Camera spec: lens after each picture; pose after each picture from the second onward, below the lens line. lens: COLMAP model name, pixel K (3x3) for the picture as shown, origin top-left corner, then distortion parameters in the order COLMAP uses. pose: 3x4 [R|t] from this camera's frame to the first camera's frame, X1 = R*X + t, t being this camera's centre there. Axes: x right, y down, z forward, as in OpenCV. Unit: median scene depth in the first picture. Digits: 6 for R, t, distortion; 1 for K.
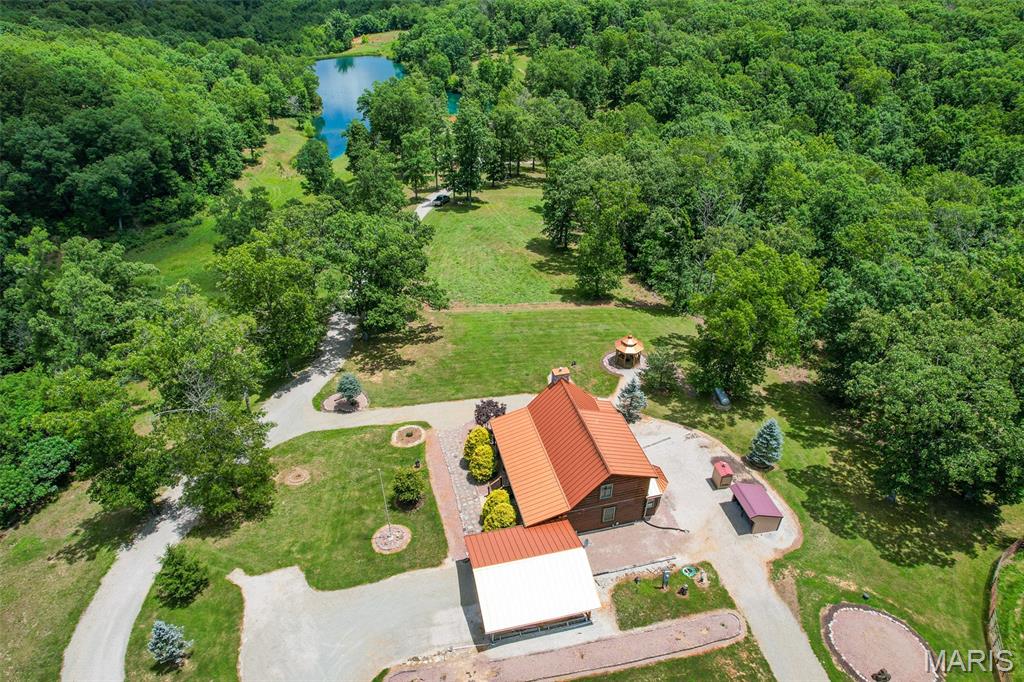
lens RADIAL K [[649.1, 0, 512.0], [0, 649.1, 341.0], [0, 0, 1]] dist [-0.063351, 0.053317]
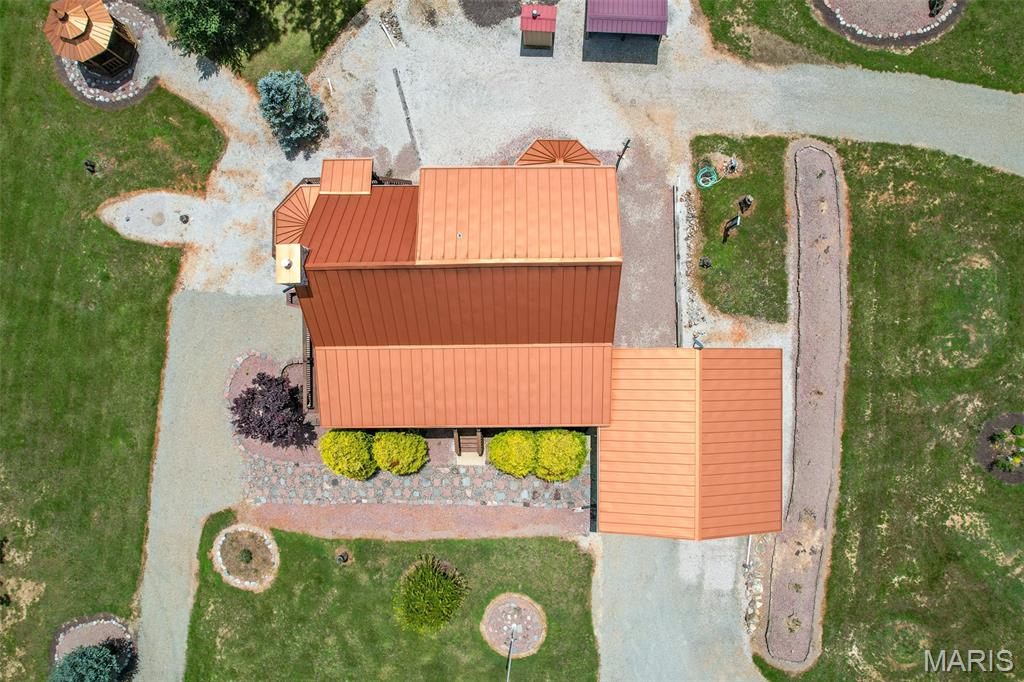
lens RADIAL K [[649.1, 0, 512.0], [0, 649.1, 341.0], [0, 0, 1]] dist [-0.063351, 0.053317]
pose [[0.239008, -0.970865, 0.017244, 0.062184], [0.542465, 0.148231, 0.826898, -0.240991], [-0.805362, -0.188281, 0.562088, 0.762271]]
